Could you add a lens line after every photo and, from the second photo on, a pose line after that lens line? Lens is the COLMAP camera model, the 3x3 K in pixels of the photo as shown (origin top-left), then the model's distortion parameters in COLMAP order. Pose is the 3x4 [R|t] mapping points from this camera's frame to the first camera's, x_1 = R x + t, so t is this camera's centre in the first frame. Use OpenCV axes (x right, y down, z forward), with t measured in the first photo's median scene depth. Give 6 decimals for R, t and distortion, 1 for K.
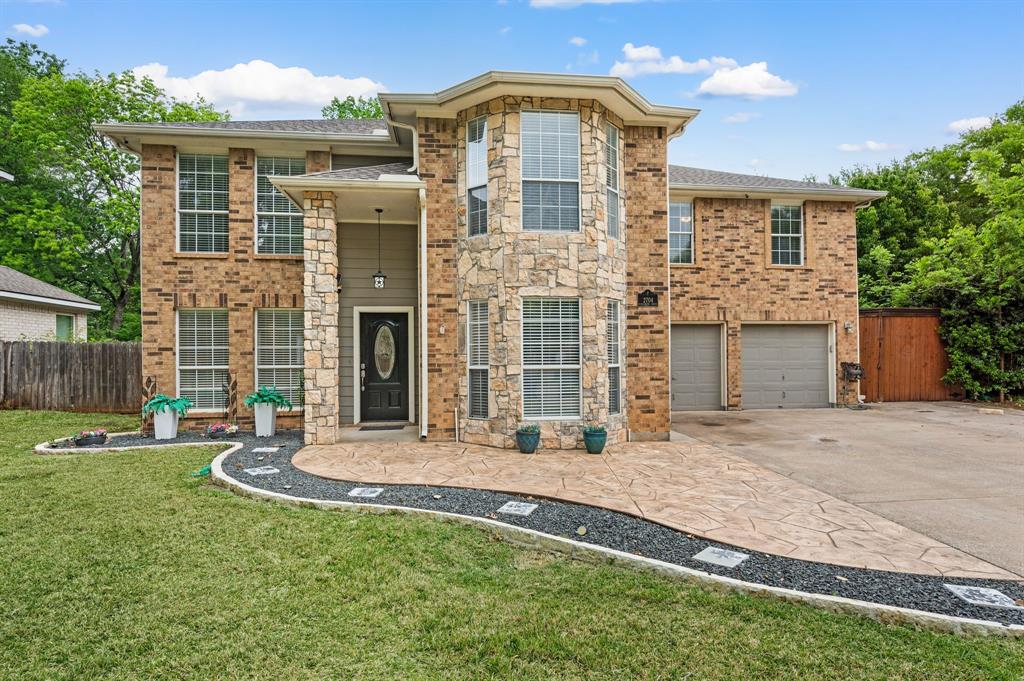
lens RADIAL K [[543.2, 0, 507.8], [0, 543.2, 349.4], [0, 0, 1]] dist [0.004735, -0.001159]
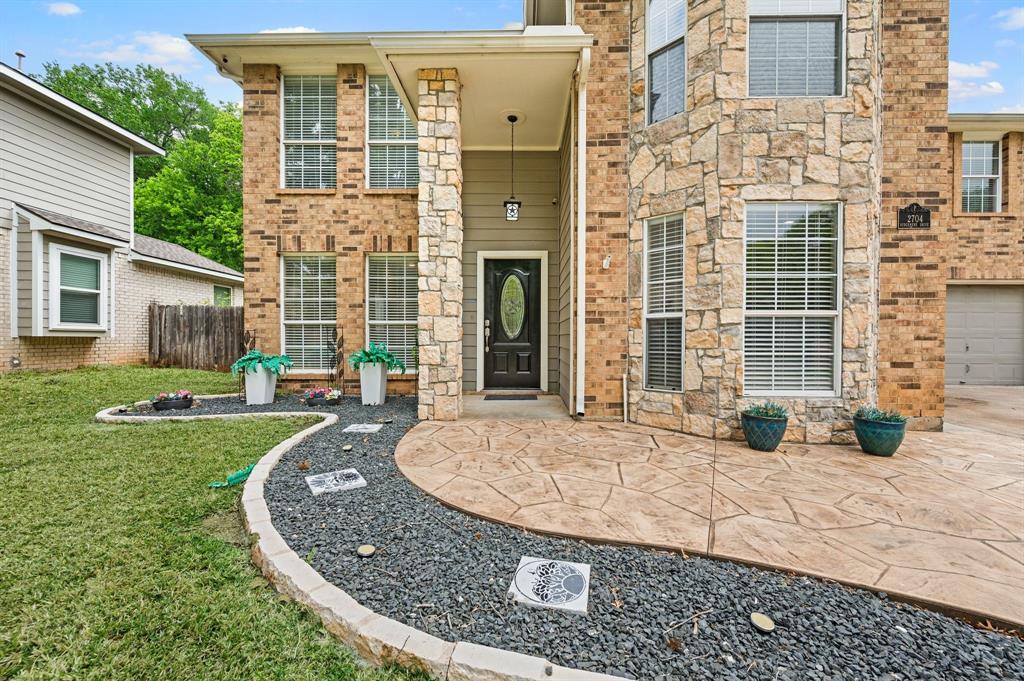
lens RADIAL K [[404.8, 0, 515.6], [0, 404.8, 338.0], [0, 0, 1]] dist [0.002272, -0.001375]
pose [[0.989980, 0.009190, -0.140909, -0.153989], [-0.007399, 0.999885, 0.013222, 0.052154], [0.141015, -0.012047, 0.989934, 0.440145]]
